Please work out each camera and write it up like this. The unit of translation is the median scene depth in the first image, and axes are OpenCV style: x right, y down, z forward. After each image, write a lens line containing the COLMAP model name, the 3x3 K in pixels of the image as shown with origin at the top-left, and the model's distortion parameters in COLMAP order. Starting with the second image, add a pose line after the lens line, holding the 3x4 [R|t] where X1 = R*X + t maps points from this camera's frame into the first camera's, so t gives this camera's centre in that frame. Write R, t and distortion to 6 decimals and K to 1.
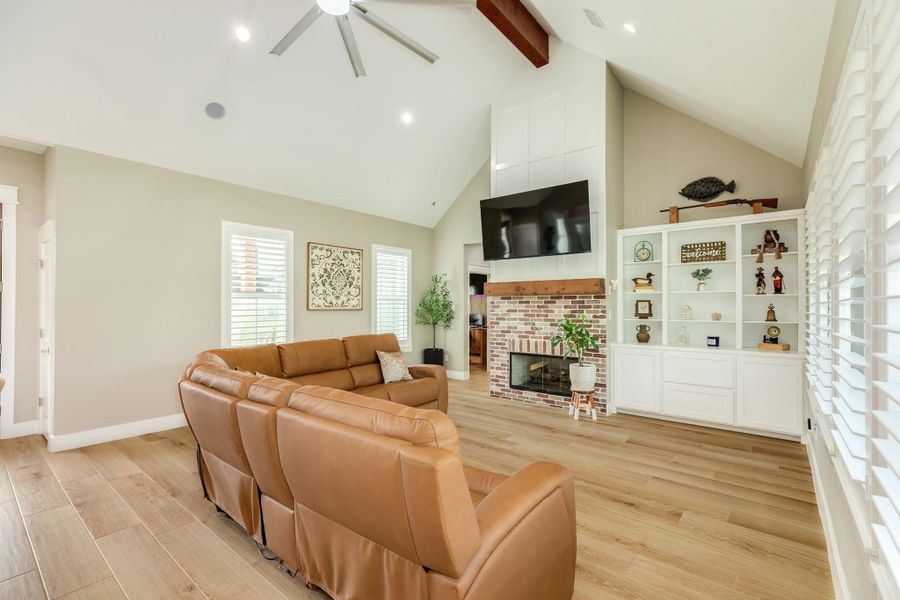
lens RADIAL K [[401.1, 0, 448.8], [0, 401.1, 302.7], [0, 0, 1]] dist [0.002915, 0.000221]
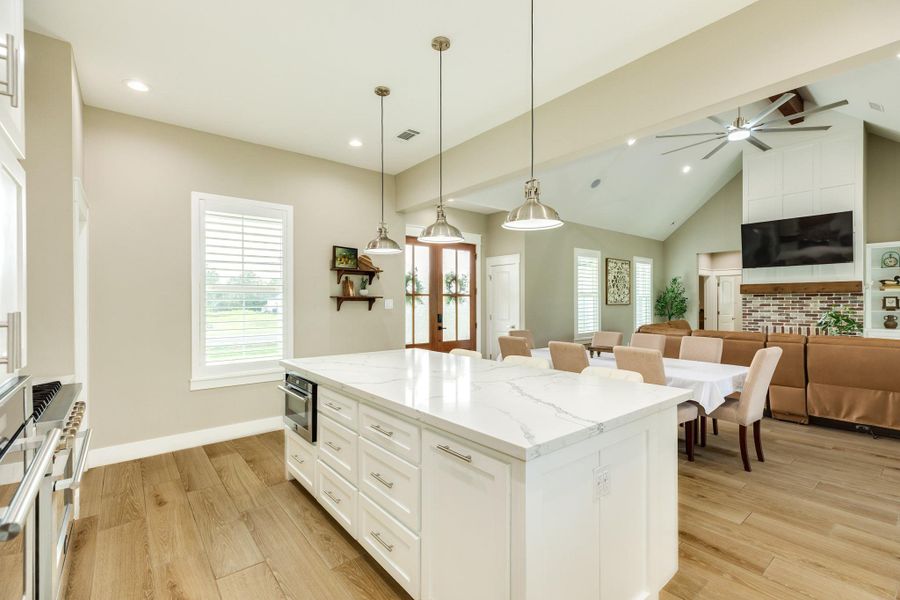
lens RADIAL K [[401.1, 0, 448.8], [0, 401.1, 302.7], [0, 0, 1]] dist [0.002915, 0.000221]
pose [[0.979218, -0.002822, -0.202789, -0.632406], [0.004720, 0.999949, 0.008877, -0.004645], [0.202753, -0.009650, 0.979182, -0.559452]]
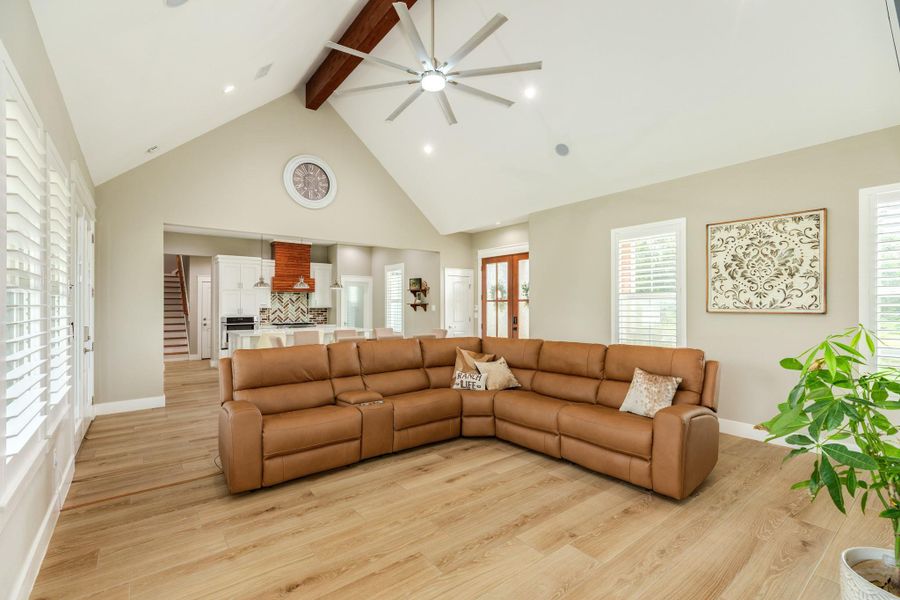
lens RADIAL K [[401.1, 0, 448.8], [0, 401.1, 302.7], [0, 0, 1]] dist [0.002915, 0.000221]
pose [[-0.222749, -0.008654, -0.974837, 0.530651], [0.008895, 0.999901, -0.010909, 0.003695], [0.974835, -0.011101, -0.222650, 0.700865]]
